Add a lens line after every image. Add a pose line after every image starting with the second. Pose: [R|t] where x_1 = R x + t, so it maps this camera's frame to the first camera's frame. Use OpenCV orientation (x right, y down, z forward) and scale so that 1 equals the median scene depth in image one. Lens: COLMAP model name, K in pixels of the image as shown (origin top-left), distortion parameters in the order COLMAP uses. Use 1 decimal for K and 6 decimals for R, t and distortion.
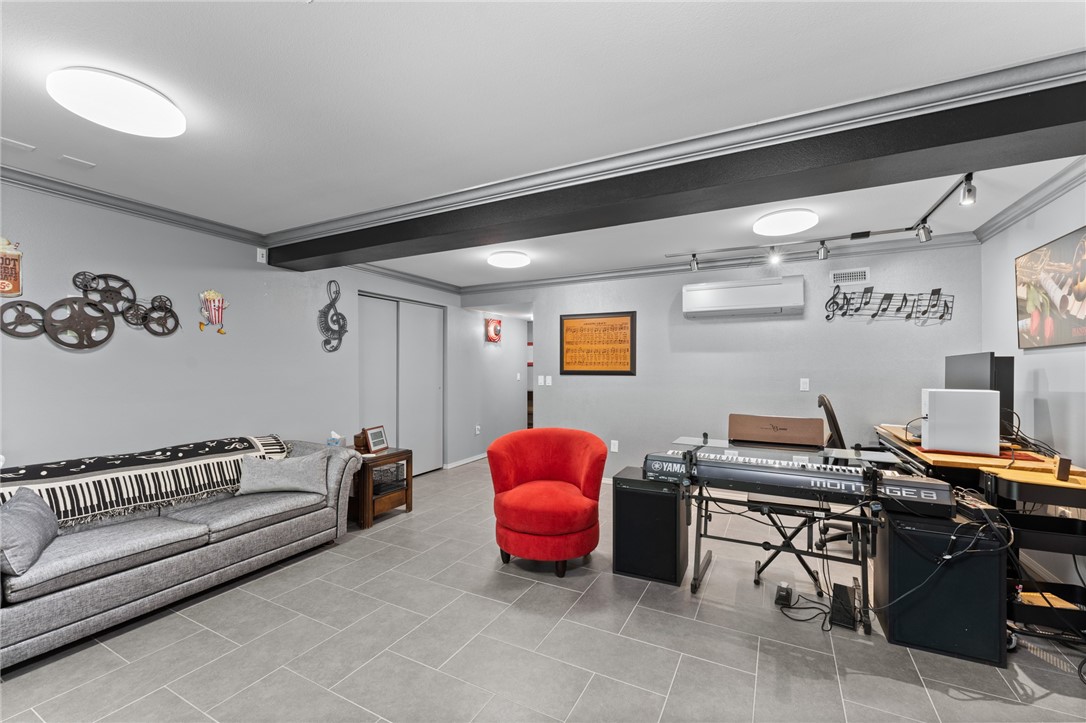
lens RADIAL K [[439.8, 0, 546.9], [0, 439.8, 364.5], [0, 0, 1]] dist [0.002921, -0.000470]
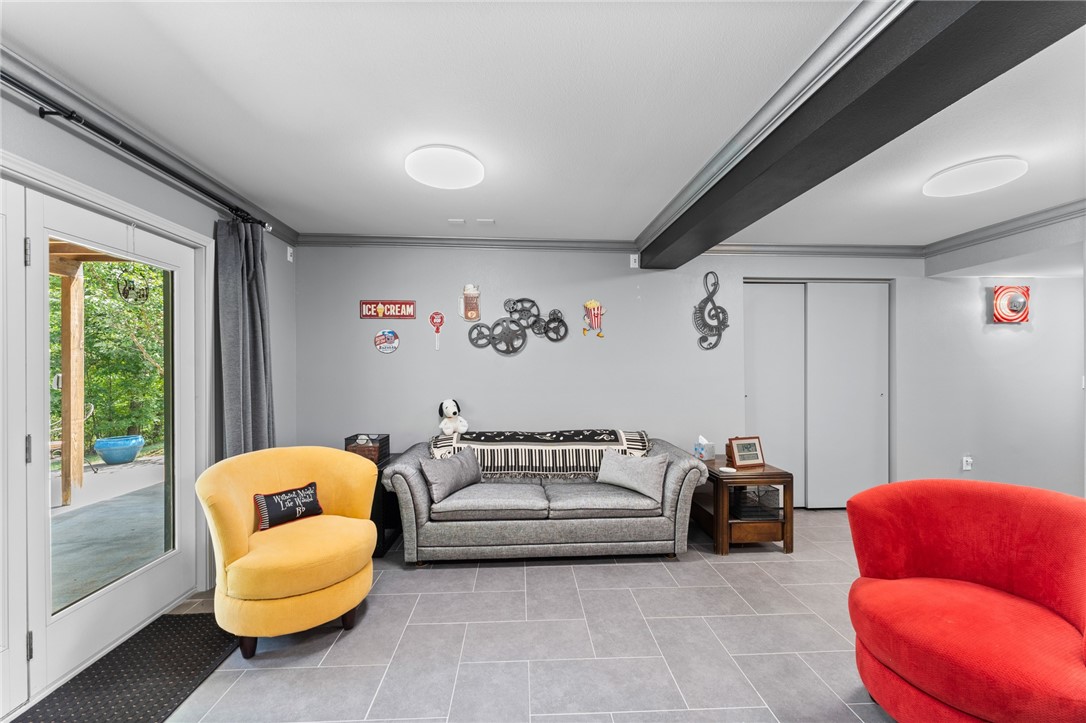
lens RADIAL K [[439.8, 0, 542.2], [0, 439.8, 367.1], [0, 0, 1]] dist [0.002921, -0.000470]
pose [[0.509684, -0.001473, -0.860360, 0.176933], [0.008795, 0.999955, 0.003498, 0.002553], [0.860316, -0.009350, 0.509675, 0.314428]]
